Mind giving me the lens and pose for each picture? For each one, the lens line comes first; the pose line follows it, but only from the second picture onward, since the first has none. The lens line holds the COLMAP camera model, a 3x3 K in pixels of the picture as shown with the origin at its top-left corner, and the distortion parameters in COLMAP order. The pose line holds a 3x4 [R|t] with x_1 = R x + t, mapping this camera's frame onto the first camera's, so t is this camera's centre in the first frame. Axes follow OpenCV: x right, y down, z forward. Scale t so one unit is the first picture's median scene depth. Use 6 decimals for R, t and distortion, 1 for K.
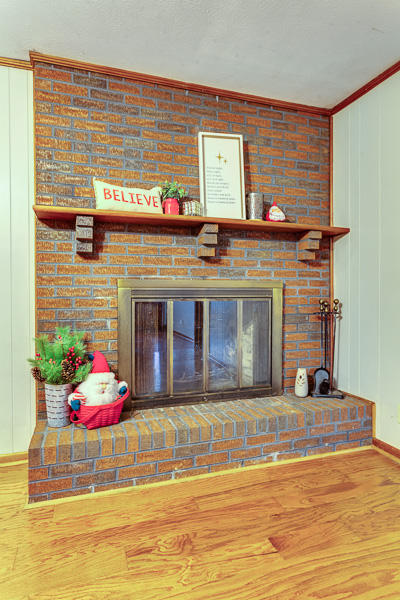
lens RADIAL K [[367.2, 0, 202.5], [0, 367.2, 300.4], [0, 0, 1]] dist [-0.005999, 0.005163]
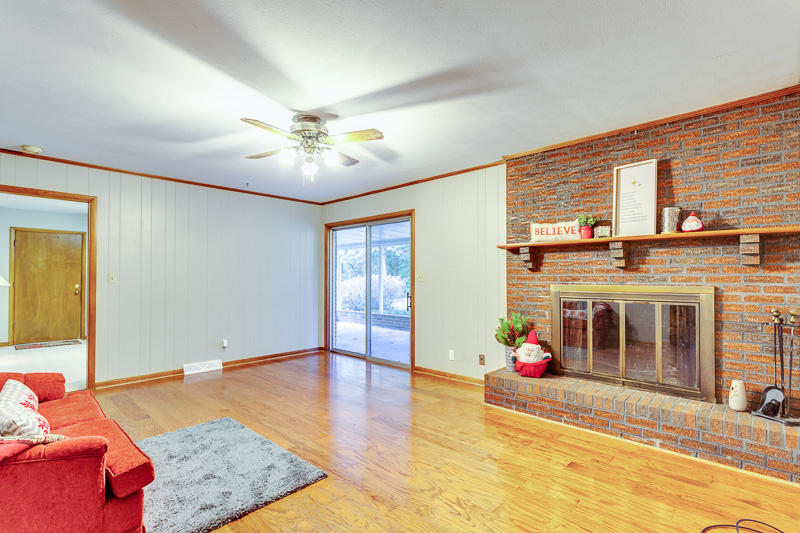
lens RADIAL K [[388.0, 0, 401.2], [0, 388.0, 271.1], [0, 0, 1]] dist [0.011440, -0.000476]
pose [[0.468406, -0.009000, -0.883468, 0.842464], [-0.015100, 0.999721, -0.018190, -0.071012], [0.883385, 0.021860, 0.468139, -0.268383]]
